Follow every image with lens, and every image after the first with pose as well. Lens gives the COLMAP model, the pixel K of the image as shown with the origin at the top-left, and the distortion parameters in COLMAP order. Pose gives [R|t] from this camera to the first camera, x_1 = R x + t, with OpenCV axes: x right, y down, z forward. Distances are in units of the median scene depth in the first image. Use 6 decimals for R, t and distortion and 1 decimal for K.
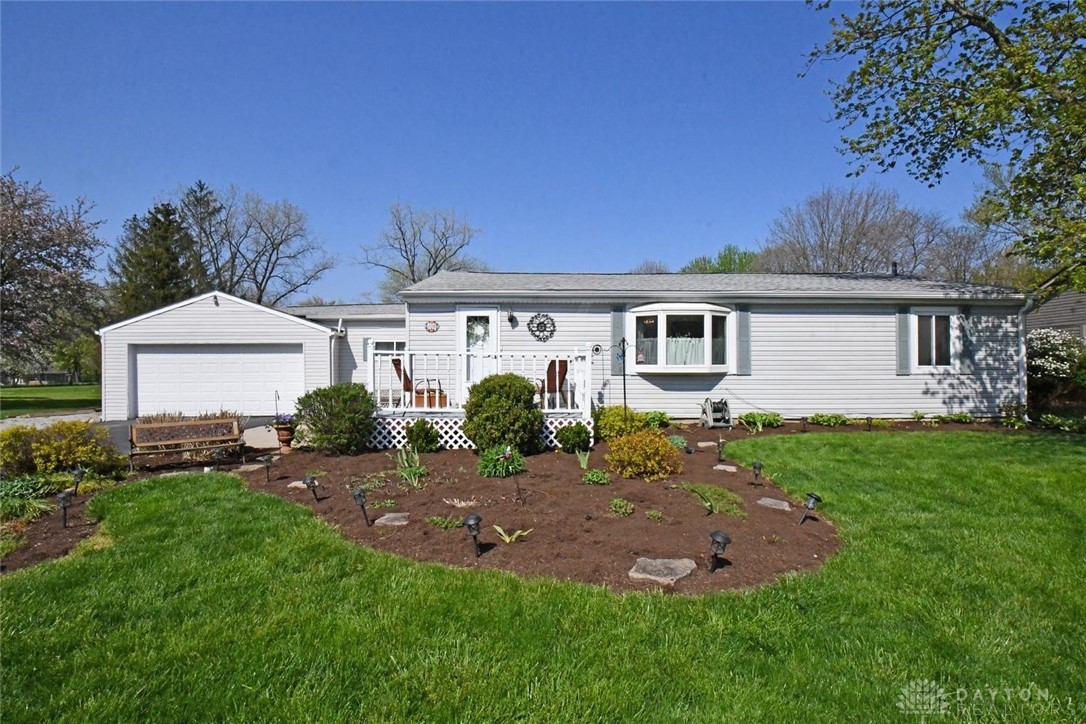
lens RADIAL K [[474.4, 0, 542.8], [0, 474.4, 368.3], [0, 0, 1]] dist [-0.015770, -0.004923]
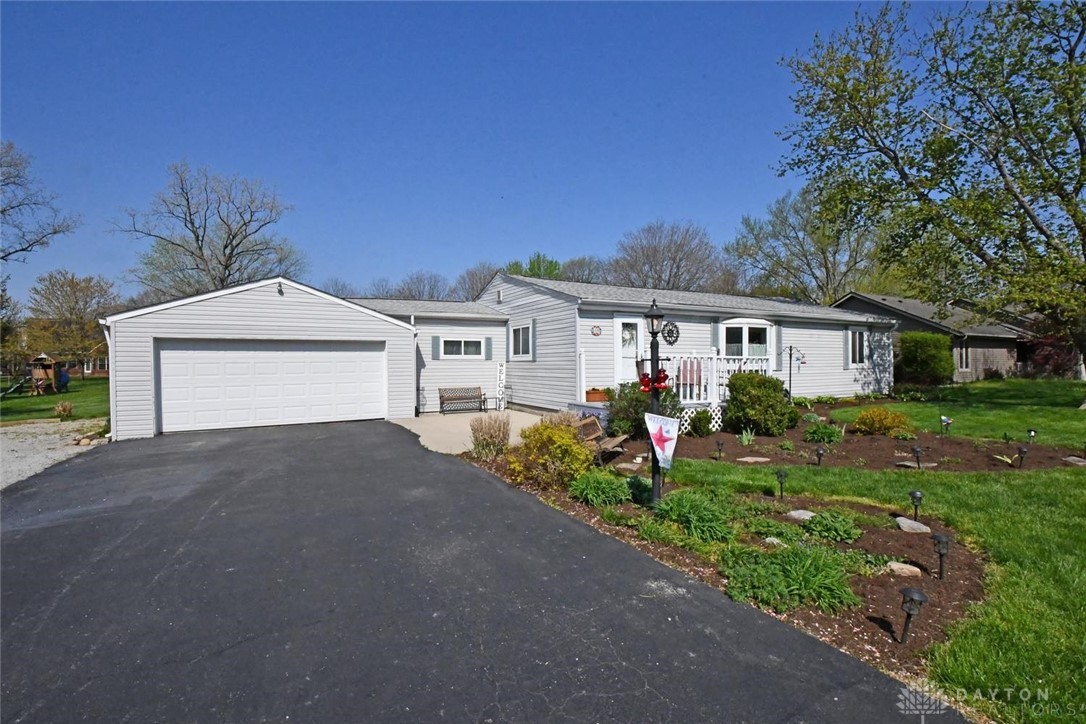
lens RADIAL K [[474.4, 0, 536.9], [0, 474.4, 361.9], [0, 0, 1]] dist [-0.015770, -0.004923]
pose [[0.897836, -0.002682, 0.440321, -0.847108], [0.003470, 0.999993, -0.000983, -0.012855], [-0.440316, 0.002411, 0.897840, 0.046122]]
